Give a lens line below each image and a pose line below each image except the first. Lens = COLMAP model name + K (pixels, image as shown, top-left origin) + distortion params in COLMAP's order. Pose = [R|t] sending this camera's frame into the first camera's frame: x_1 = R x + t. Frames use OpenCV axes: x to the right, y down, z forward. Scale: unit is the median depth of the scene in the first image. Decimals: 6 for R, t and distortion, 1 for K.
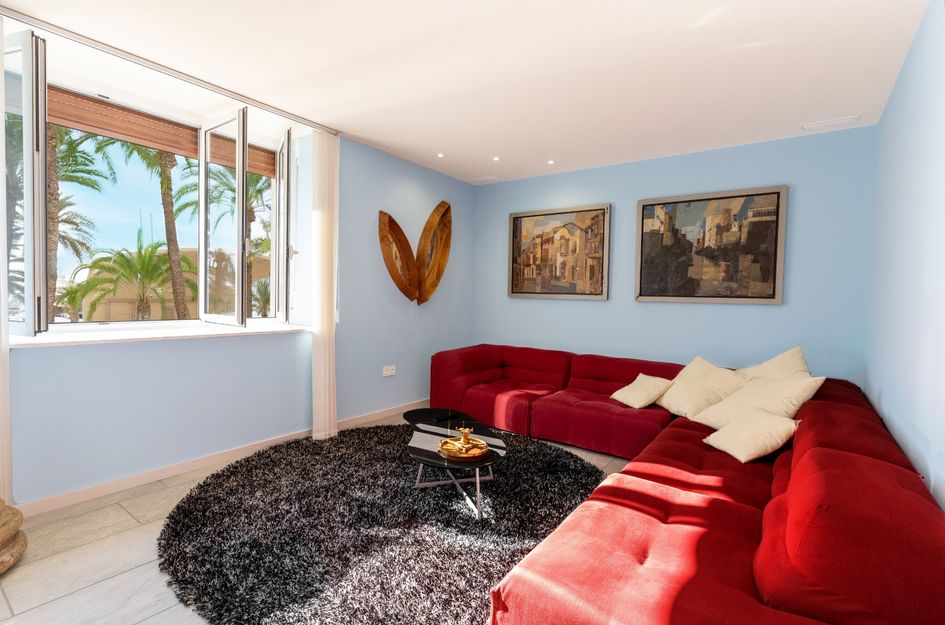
lens RADIAL K [[438.4, 0, 472.5], [0, 438.4, 312.5], [0, 0, 1]] dist [-0.000579, 0.000179]
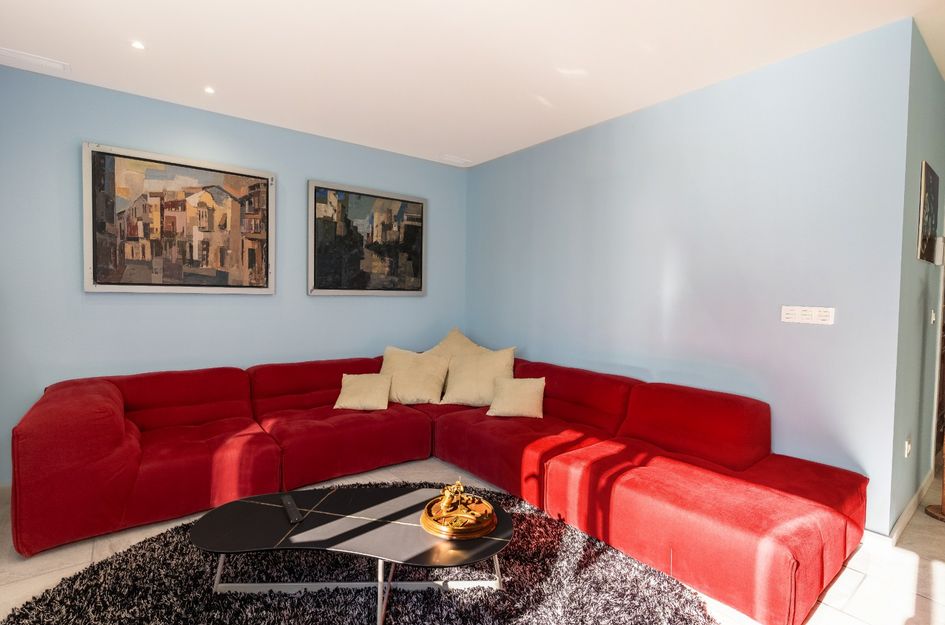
lens RADIAL K [[438.4, 0, 472.5], [0, 438.4, 312.5], [0, 0, 1]] dist [-0.000579, 0.000179]
pose [[0.297767, -0.057406, 0.952911, -0.380797], [0.031454, 0.998238, 0.050307, -0.025488], [-0.954120, 0.014993, 0.299048, 0.442715]]
